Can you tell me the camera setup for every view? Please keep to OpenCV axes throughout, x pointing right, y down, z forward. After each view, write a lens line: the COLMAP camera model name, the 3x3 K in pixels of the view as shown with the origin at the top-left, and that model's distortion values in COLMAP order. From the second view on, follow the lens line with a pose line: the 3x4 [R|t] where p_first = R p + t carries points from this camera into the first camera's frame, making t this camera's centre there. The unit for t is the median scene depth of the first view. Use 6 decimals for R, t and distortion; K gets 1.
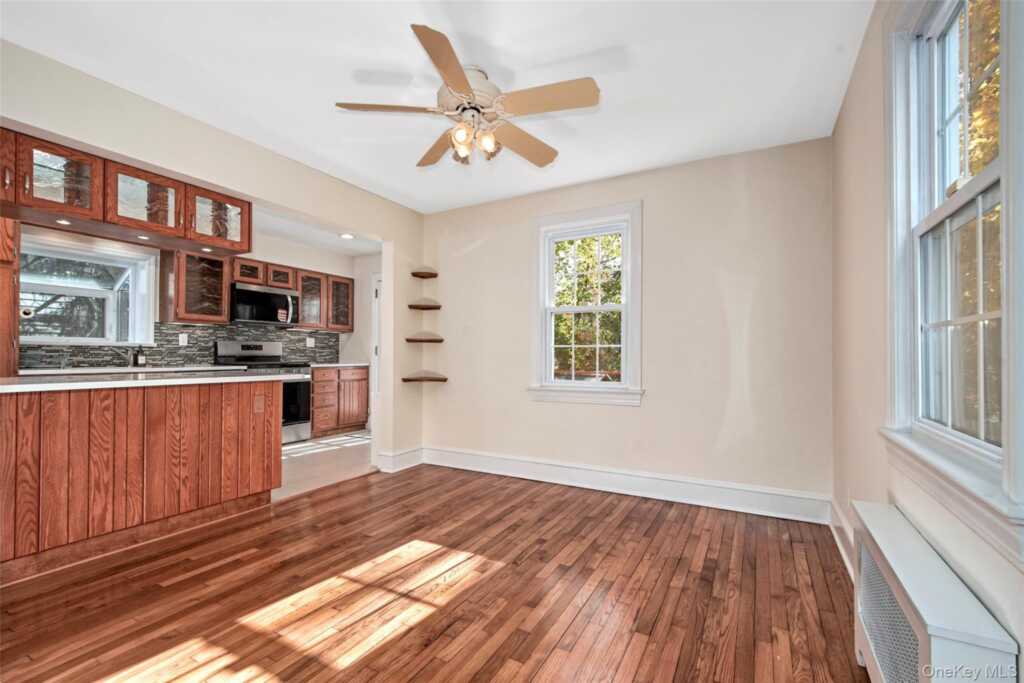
lens RADIAL K [[444.8, 0, 512.0], [0, 444.8, 341.5], [0, 0, 1]] dist [0.000487, -0.000274]
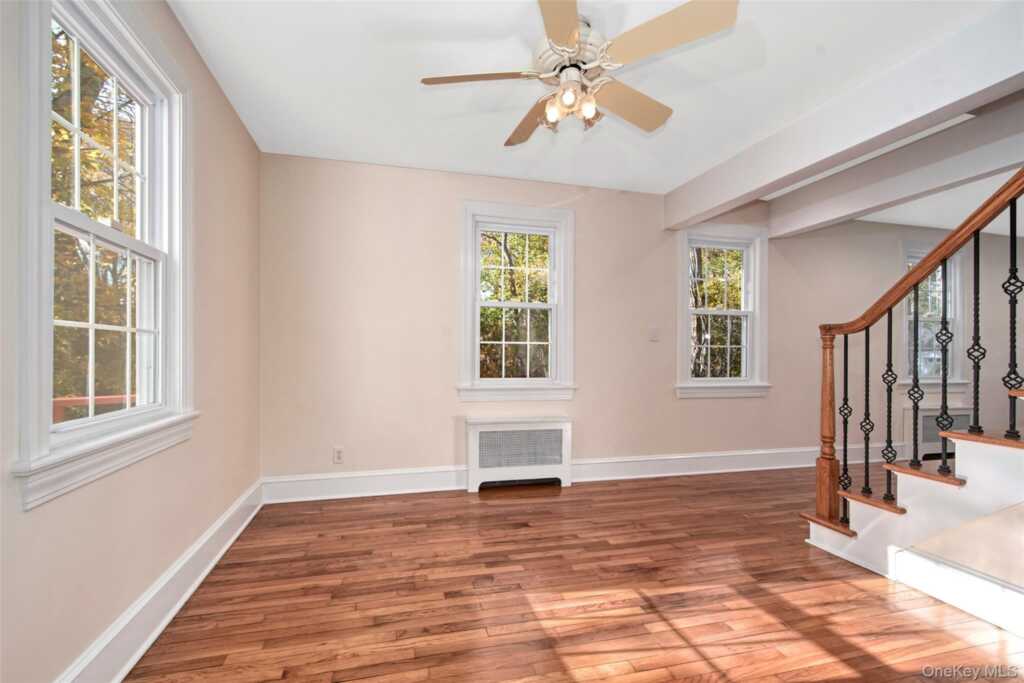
lens RADIAL K [[447.0, 0, 503.6], [0, 447.0, 353.4], [0, 0, 1]] dist [0.002932, -0.000743]
pose [[-0.685907, -0.012490, 0.727582, -0.595670], [-0.030926, 0.999450, -0.011998, 0.043177], [-0.727032, -0.030731, -0.685916, 1.593772]]
